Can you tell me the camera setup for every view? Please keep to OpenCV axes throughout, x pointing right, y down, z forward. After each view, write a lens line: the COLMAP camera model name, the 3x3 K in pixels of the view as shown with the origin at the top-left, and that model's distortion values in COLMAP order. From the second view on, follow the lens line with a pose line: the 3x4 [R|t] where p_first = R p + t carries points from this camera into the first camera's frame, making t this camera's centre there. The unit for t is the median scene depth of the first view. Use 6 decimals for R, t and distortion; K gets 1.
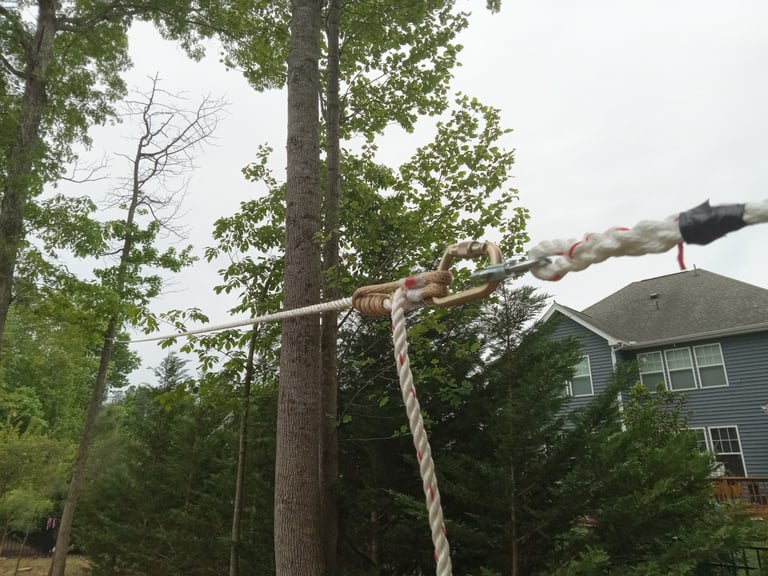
lens RADIAL K [[568.2, 0, 390.9], [0, 568.2, 290.0], [0, 0, 1]] dist [-0.006968, 0.006119]
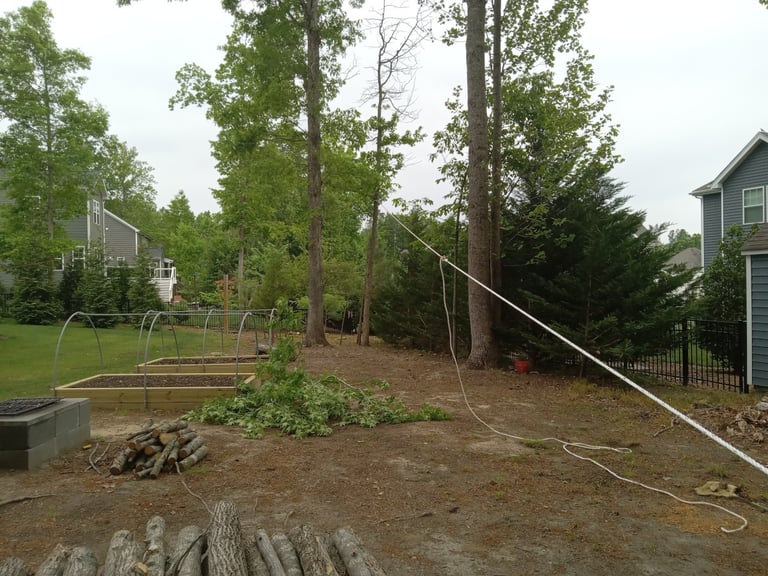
lens RADIAL K [[568.2, 0, 385.2], [0, 568.2, 288.0], [0, 0, 1]] dist [-0.006968, 0.006119]
pose [[0.914504, 0.020664, -0.404049, 0.147260], [0.103176, 0.953761, 0.282302, -0.111945], [0.391200, -0.299854, 0.870086, -0.385476]]
